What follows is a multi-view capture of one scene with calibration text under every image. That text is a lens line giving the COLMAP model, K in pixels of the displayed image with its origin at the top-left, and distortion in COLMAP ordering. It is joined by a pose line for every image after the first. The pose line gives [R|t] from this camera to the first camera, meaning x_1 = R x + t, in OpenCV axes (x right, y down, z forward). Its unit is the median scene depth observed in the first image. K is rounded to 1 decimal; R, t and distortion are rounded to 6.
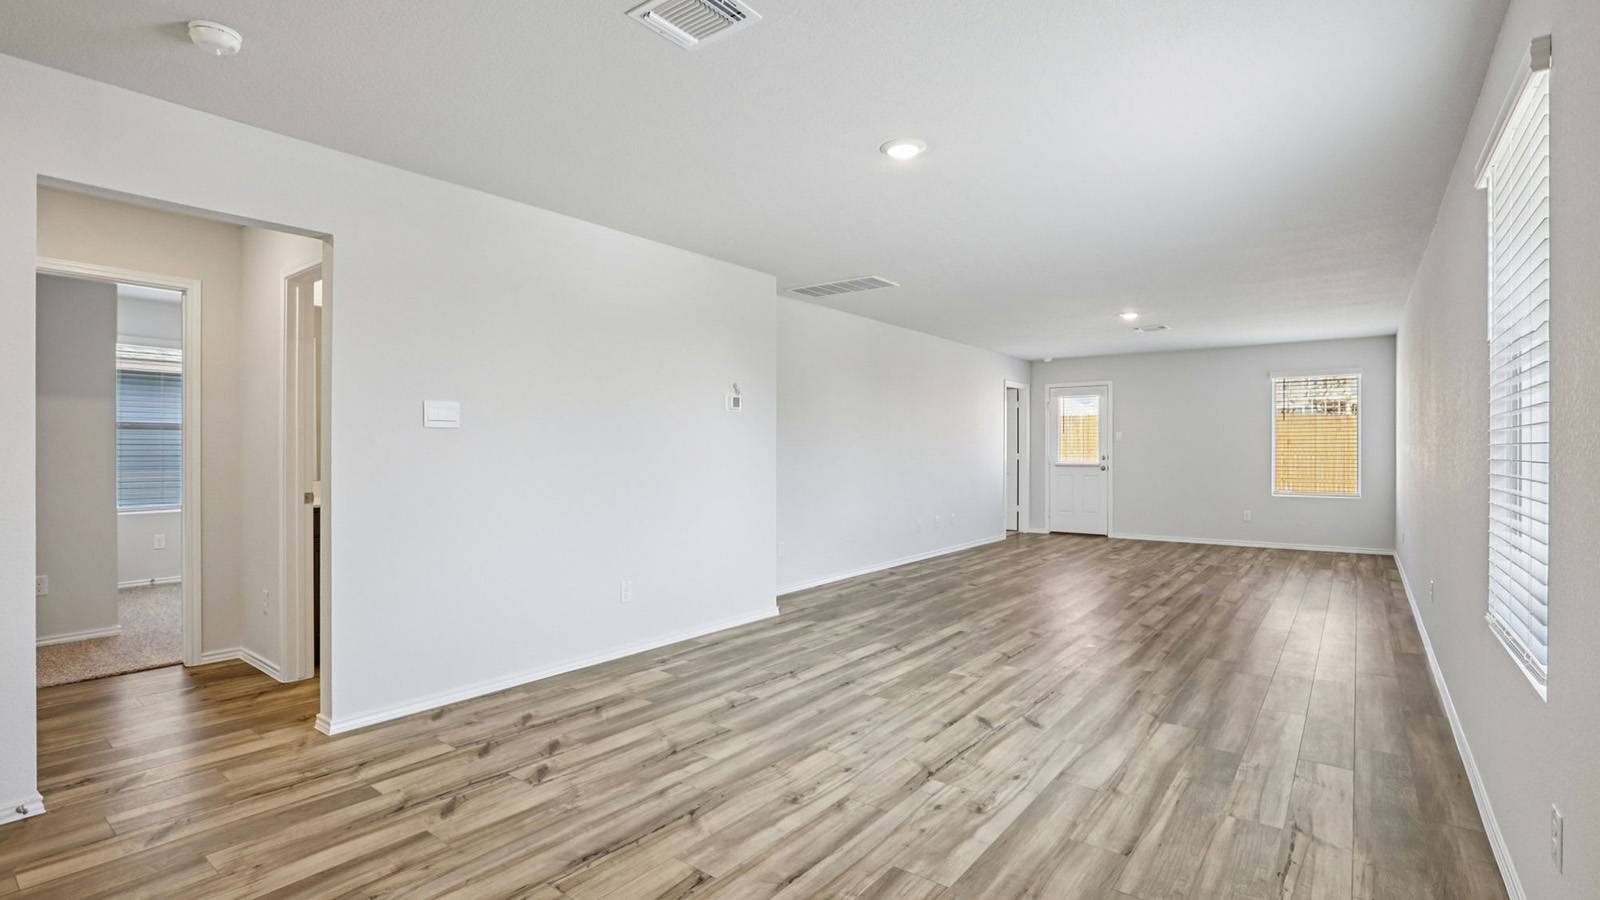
lens RADIAL K [[738.9, 0, 824.2], [0, 738.9, 453.9], [0, 0, 1]] dist [-0.054103, 0.019070]
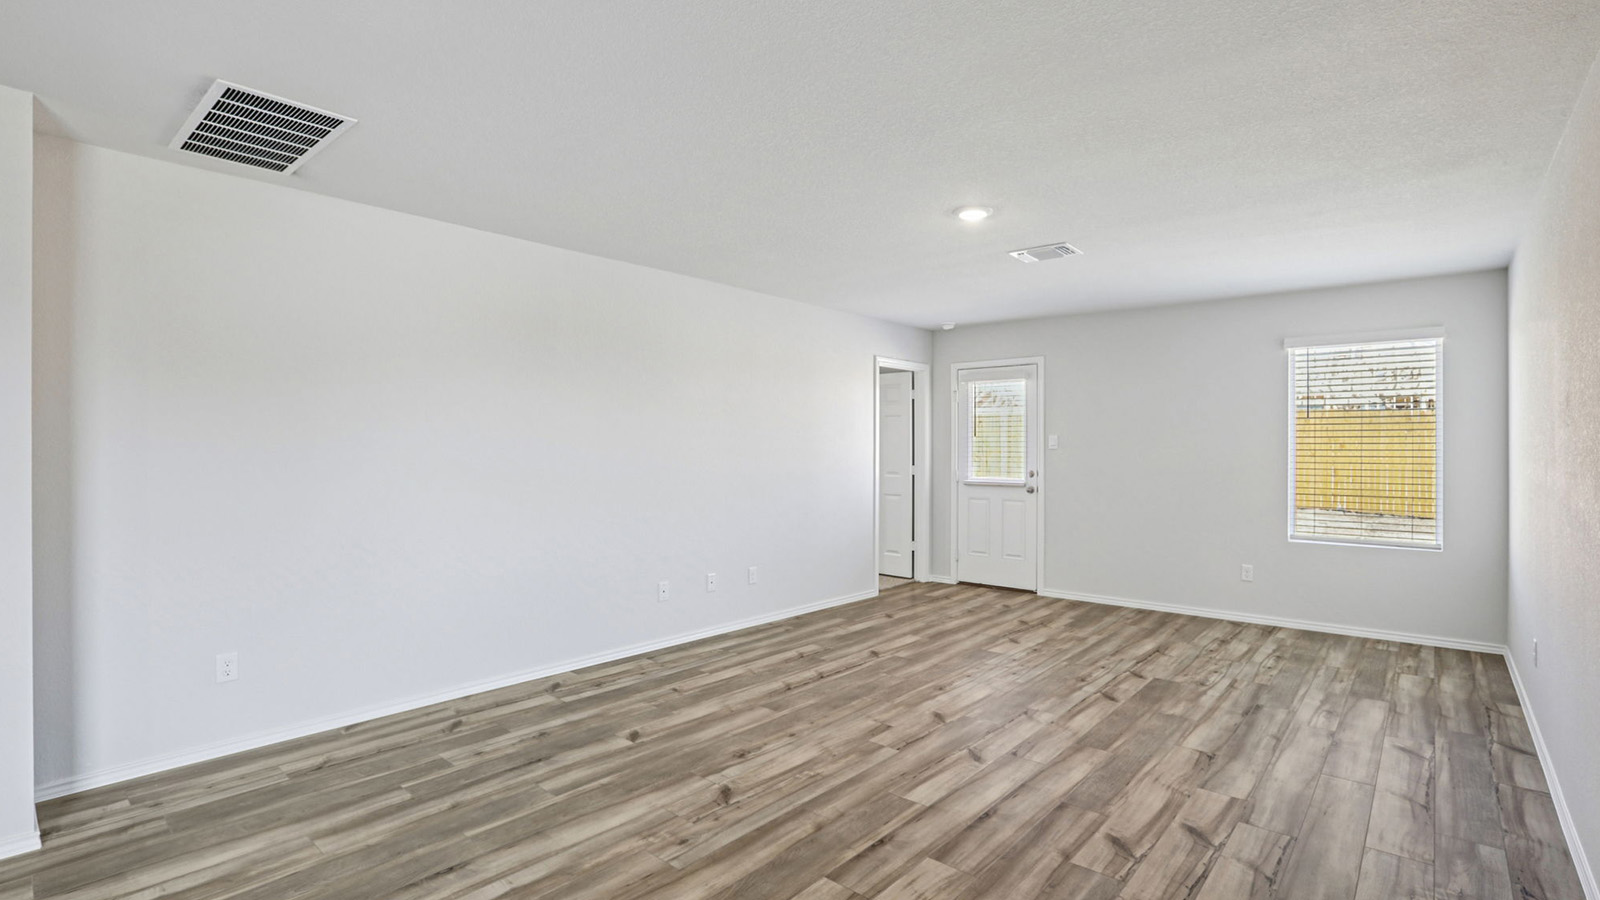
lens RADIAL K [[751.5, 0, 807.8], [0, 751.5, 444.2], [0, 0, 1]] dist [-0.049857, 0.018842]
pose [[0.997460, 0.004423, -0.071091, 0.673155], [-0.005122, 0.999940, -0.009661, -0.042141], [0.071044, 0.010000, 0.997423, 0.916487]]
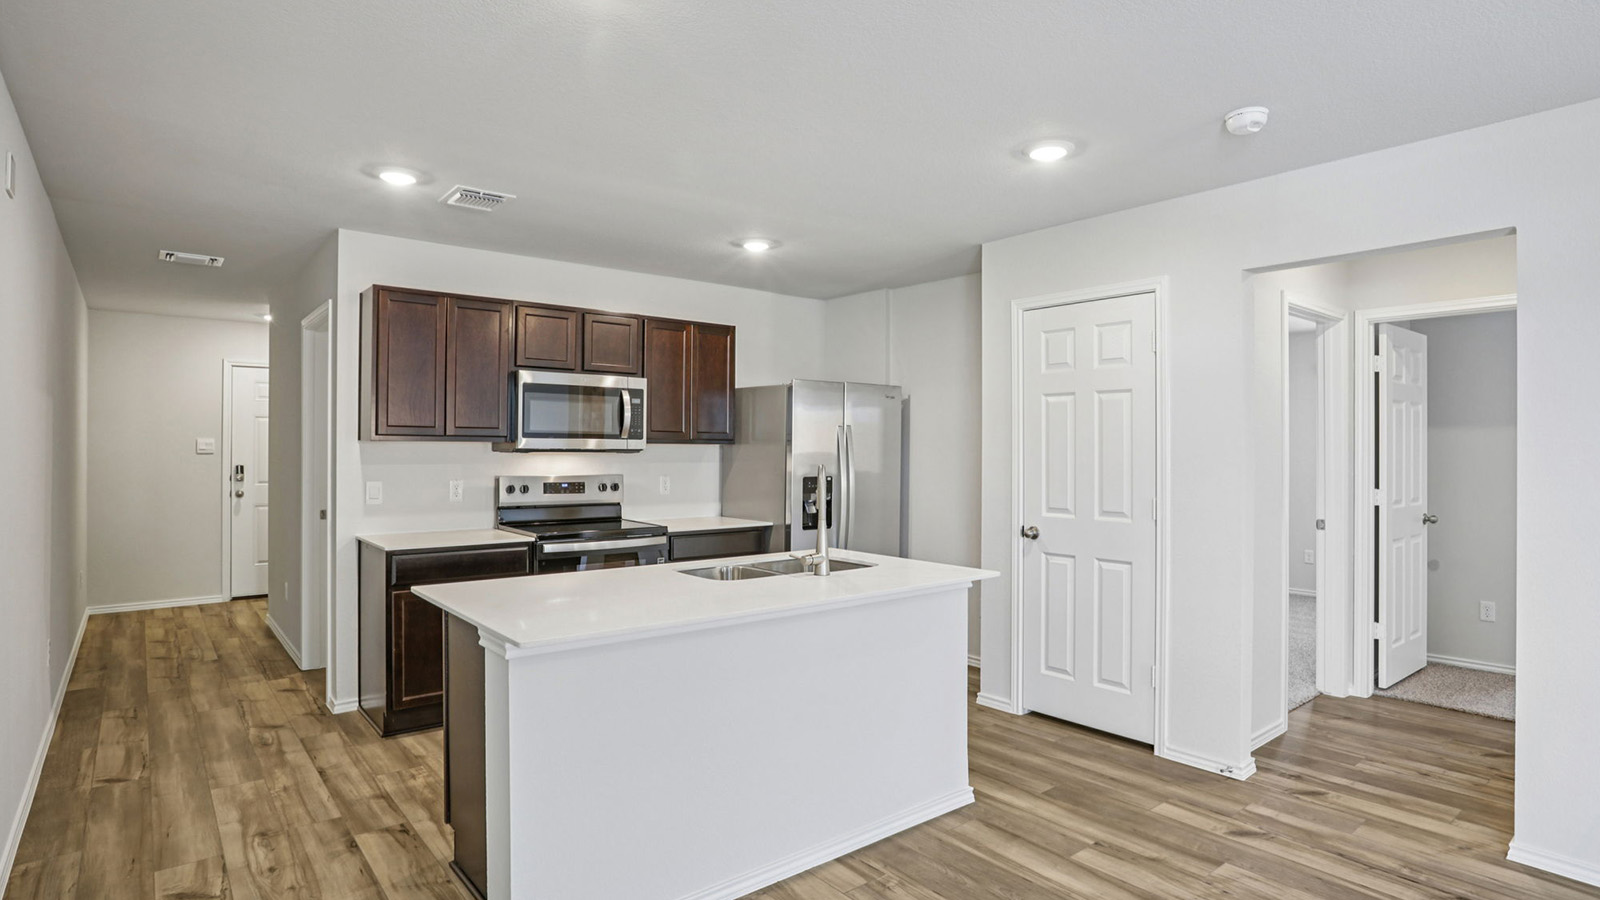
lens RADIAL K [[832.3, 0, 808.6], [0, 832.3, 447.5], [0, 0, 1]] dist [-0.057697, 0.030033]
pose [[-0.244272, -0.005917, -0.969689, 0.326802], [-0.009217, 0.999950, -0.003780, -0.044695], [0.969663, 0.008014, -0.244315, 0.421996]]
